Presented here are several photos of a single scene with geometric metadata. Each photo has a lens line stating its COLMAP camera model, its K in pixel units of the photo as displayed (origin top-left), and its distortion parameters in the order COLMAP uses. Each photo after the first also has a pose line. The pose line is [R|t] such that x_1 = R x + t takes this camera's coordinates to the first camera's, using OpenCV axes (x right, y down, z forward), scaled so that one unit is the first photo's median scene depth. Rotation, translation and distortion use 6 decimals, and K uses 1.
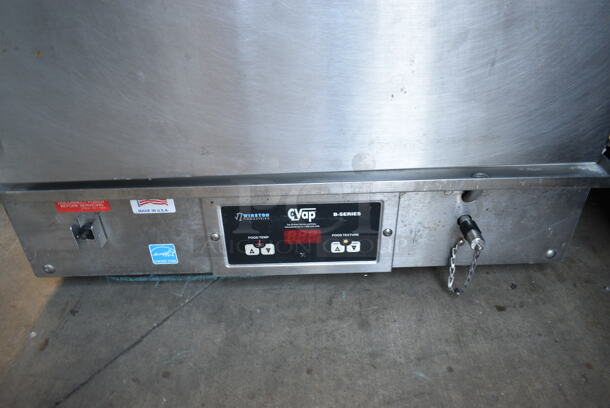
lens RADIAL K [[472.0, 0, 305.2], [0, 472.0, 203.1], [0, 0, 1]] dist [-0.016723, 0.001997]
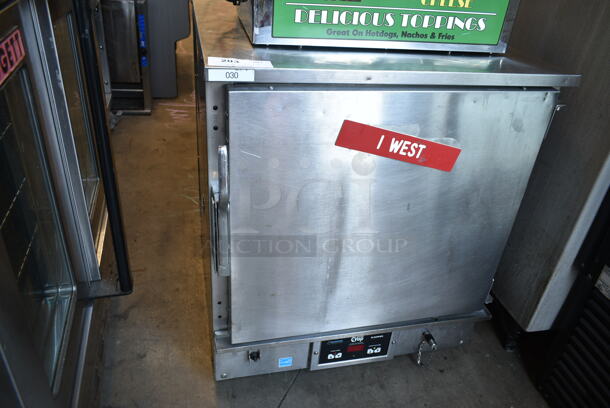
lens RADIAL K [[472.0, 0, 306.1], [0, 472.0, 204.4], [0, 0, 1]] dist [-0.016723, 0.001997]
pose [[0.973222, -0.023830, 0.228627, -0.668277], [0.032135, 0.998950, -0.032668, -0.495263], [-0.227609, 0.039140, 0.972966, -0.983029]]
